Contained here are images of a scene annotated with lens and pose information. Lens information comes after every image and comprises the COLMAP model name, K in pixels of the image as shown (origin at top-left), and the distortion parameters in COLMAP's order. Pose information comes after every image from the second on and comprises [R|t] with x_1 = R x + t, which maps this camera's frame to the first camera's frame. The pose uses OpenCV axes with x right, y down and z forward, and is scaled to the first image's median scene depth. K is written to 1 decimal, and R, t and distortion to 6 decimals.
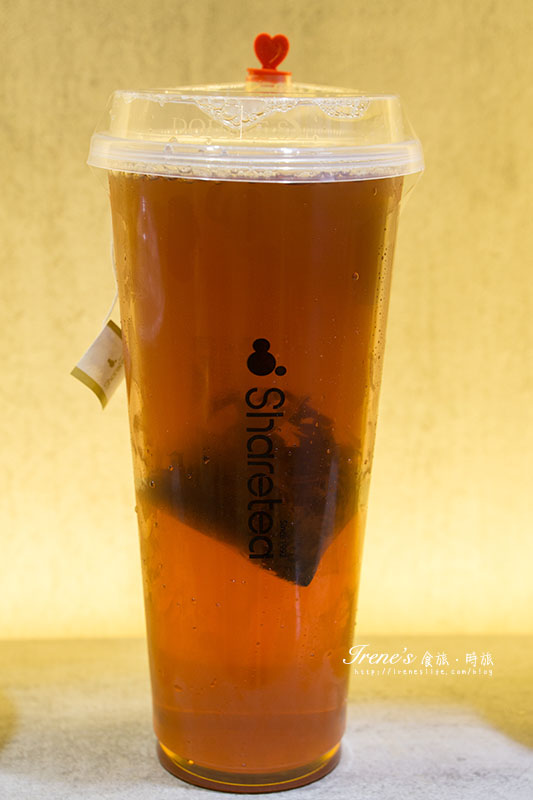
lens RADIAL K [[1536.5, 0, 266.5], [0, 1536.5, 400.0], [0, 0, 1]] dist [0.162121, 0.023725]
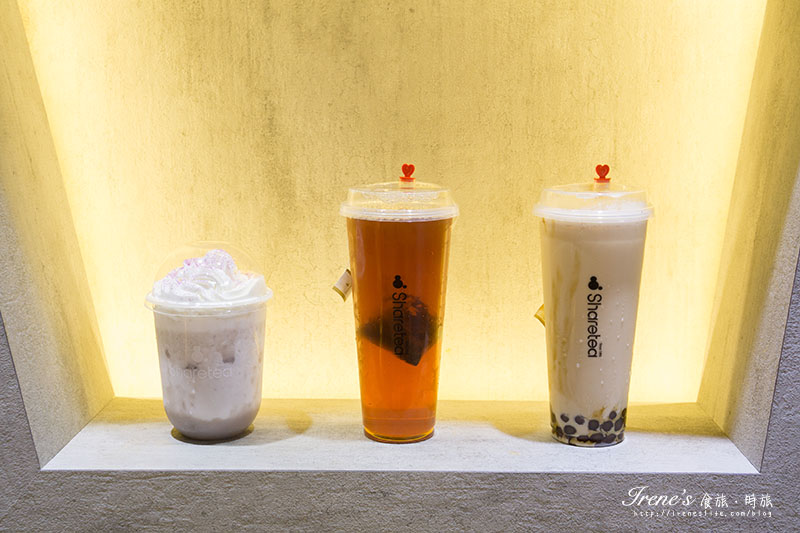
lens RADIAL K [[1051.8, 0, 400.0], [0, 1051.8, 266.5], [0, 0, 1]] dist [0.030418, 0.016278]
pose [[0.996547, 0.003848, -0.082947, 0.143330], [-0.008790, 0.998201, -0.059307, 0.052422], [0.082569, 0.059832, 0.994788, -0.828052]]
